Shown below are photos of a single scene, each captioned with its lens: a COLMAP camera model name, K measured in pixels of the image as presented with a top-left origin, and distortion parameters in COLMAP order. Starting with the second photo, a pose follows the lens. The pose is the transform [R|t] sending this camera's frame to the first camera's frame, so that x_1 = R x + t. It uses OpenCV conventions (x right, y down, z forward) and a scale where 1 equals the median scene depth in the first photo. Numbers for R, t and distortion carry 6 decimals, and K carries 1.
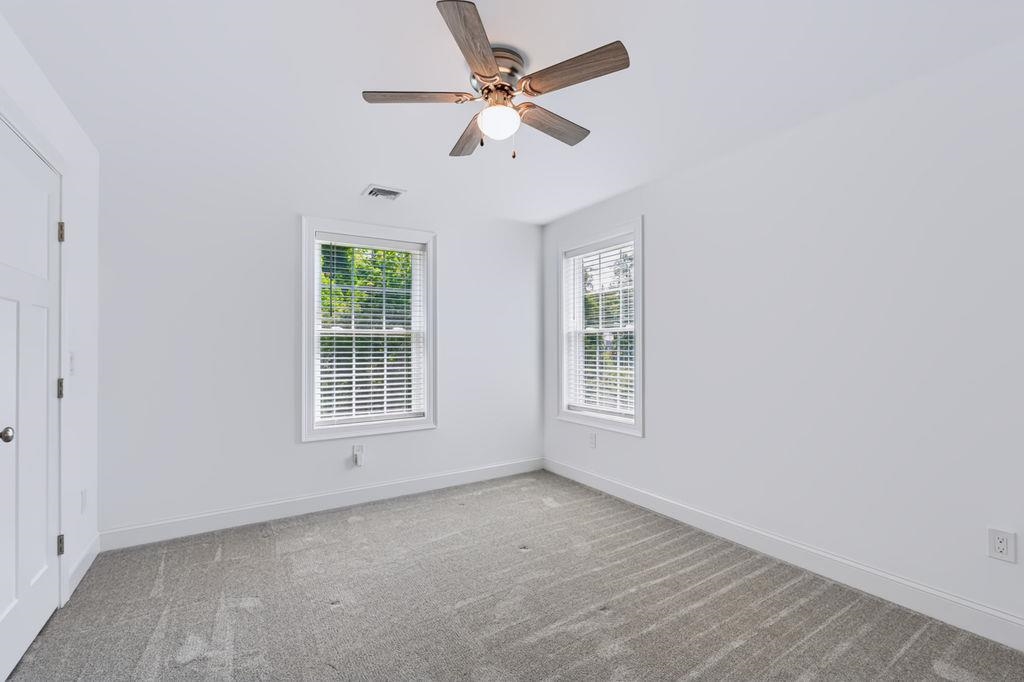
lens RADIAL K [[459.6, 0, 508.9], [0, 459.6, 343.0], [0, 0, 1]] dist [0.000511, 0.000016]
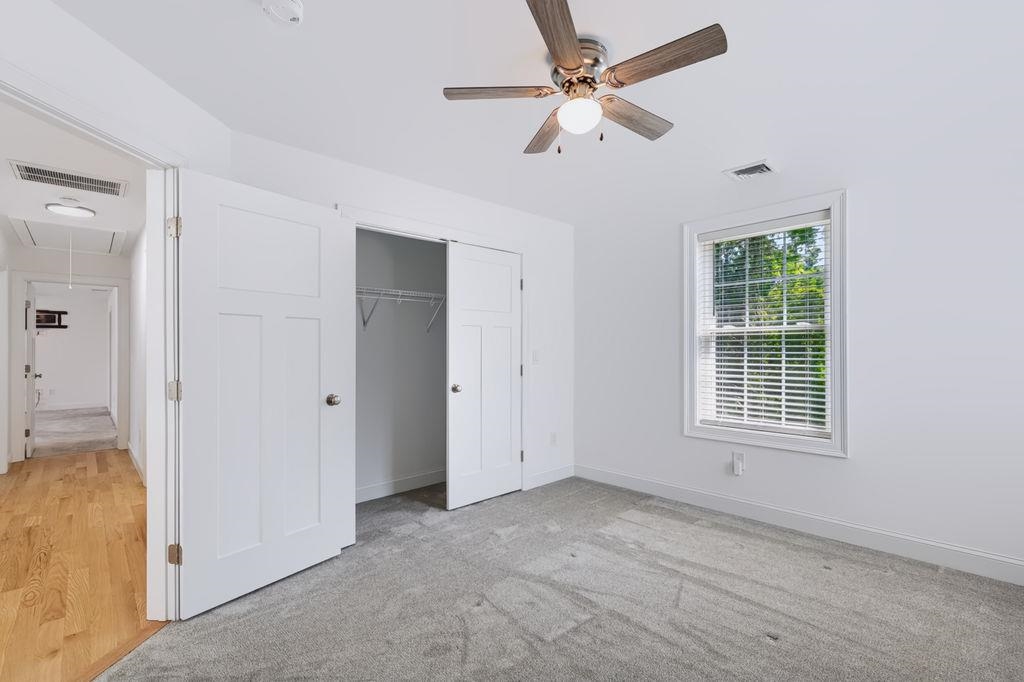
lens RADIAL K [[459.6, 0, 508.9], [0, 459.6, 343.0], [0, 0, 1]] dist [0.000511, 0.000016]
pose [[0.188696, -0.007456, -0.982007, 0.499088], [0.015111, 0.999875, -0.004688, -0.001260], [0.981919, -0.013954, 0.188785, 0.375919]]
